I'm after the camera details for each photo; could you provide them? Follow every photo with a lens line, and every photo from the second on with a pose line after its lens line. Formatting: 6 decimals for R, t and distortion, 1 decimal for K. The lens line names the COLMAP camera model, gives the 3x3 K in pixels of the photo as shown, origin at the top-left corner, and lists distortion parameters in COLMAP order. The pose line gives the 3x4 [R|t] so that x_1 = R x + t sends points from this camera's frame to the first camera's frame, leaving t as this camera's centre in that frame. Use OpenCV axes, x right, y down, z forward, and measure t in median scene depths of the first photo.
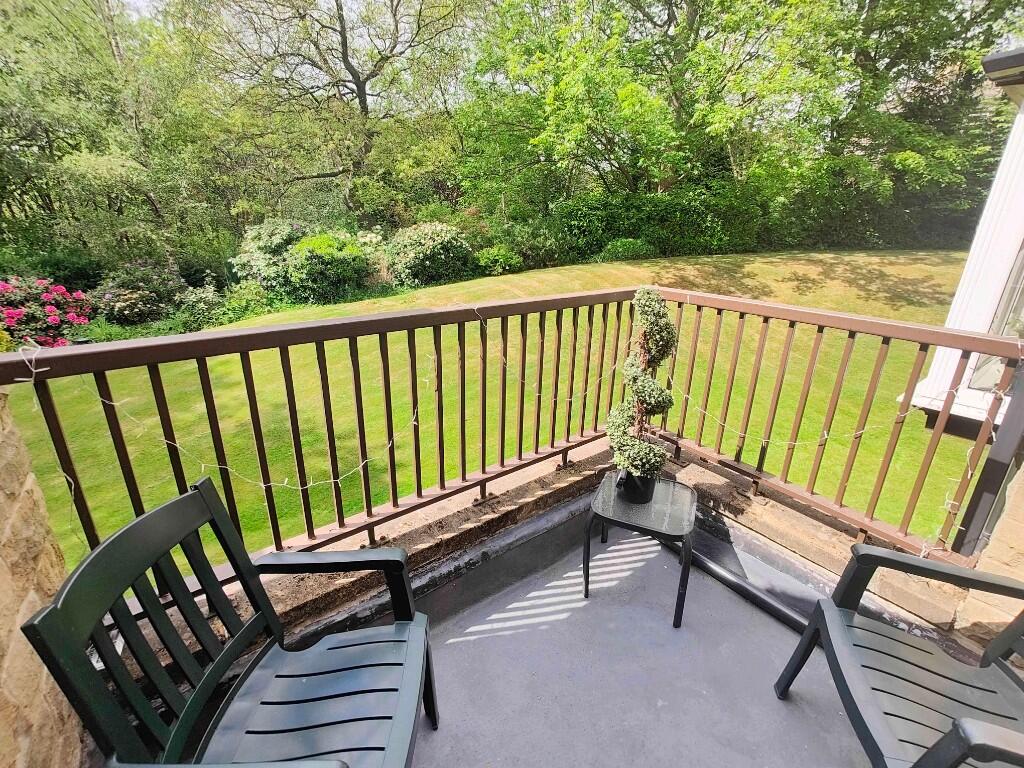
lens RADIAL K [[446.0, 0, 505.4], [0, 446.0, 378.3], [0, 0, 1]] dist [0.007922, 0.000759]
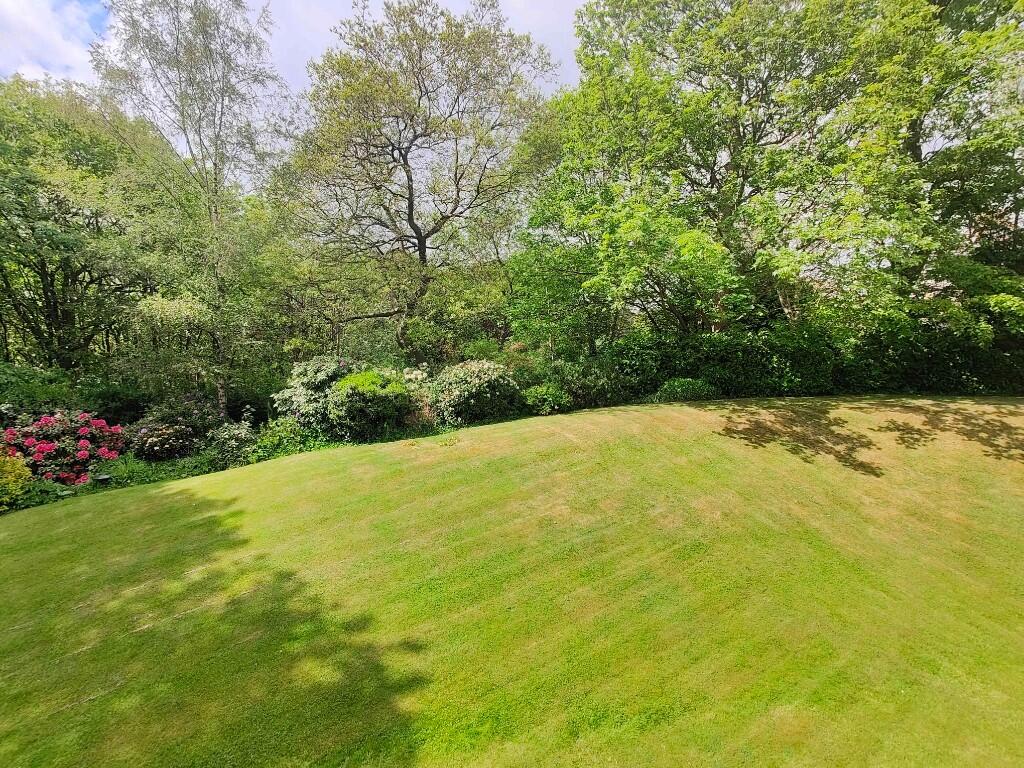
lens RADIAL K [[446.0, 0, 505.4], [0, 446.0, 378.3], [0, 0, 1]] dist [0.007922, 0.000759]
pose [[0.995566, 0.016125, -0.092676, -0.017525], [-0.041530, 0.959328, -0.279223, -0.043039], [0.084404, 0.281834, 0.955744, 0.088658]]
